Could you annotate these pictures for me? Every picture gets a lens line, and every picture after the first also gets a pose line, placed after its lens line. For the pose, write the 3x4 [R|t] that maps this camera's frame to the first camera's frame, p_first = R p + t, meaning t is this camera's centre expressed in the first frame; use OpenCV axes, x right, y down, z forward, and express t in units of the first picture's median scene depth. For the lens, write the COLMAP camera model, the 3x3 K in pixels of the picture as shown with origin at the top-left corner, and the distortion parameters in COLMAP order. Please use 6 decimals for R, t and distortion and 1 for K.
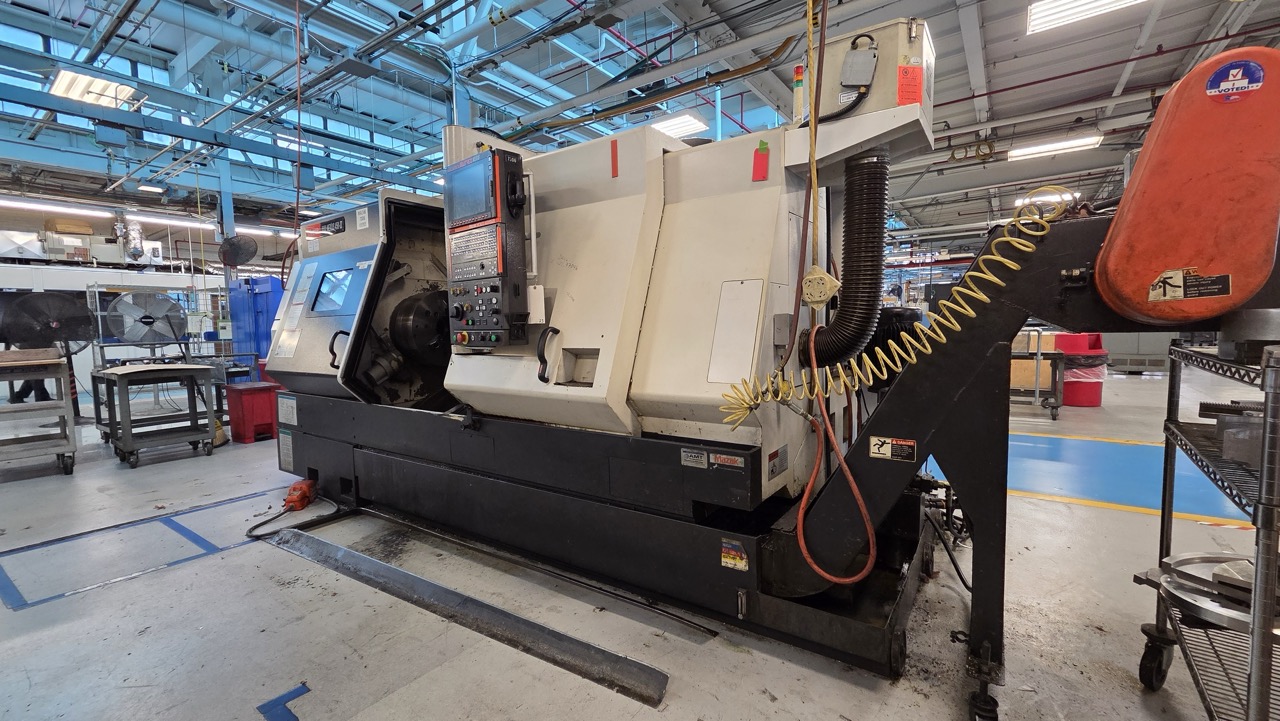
lens RADIAL K [[524.0, 0, 648.6], [0, 524.0, 361.9], [0, 0, 1]] dist [0.001768, 0.000783]
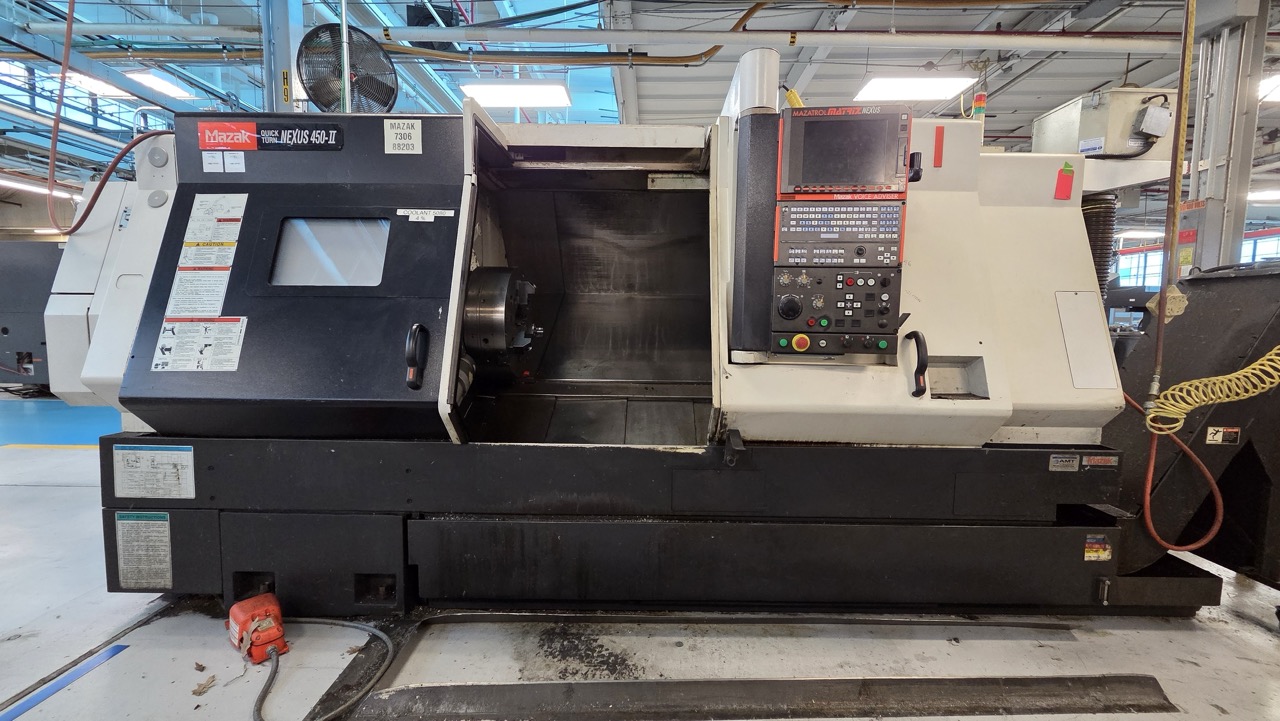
lens RADIAL K [[524.0, 0, 648.4], [0, 524.0, 358.4], [0, 0, 1]] dist [0.001768, 0.000783]
pose [[0.827293, -0.016350, 0.561532, -1.009696], [0.009989, 0.999846, 0.014396, -0.038322], [-0.561681, -0.006301, 0.827330, 0.529625]]
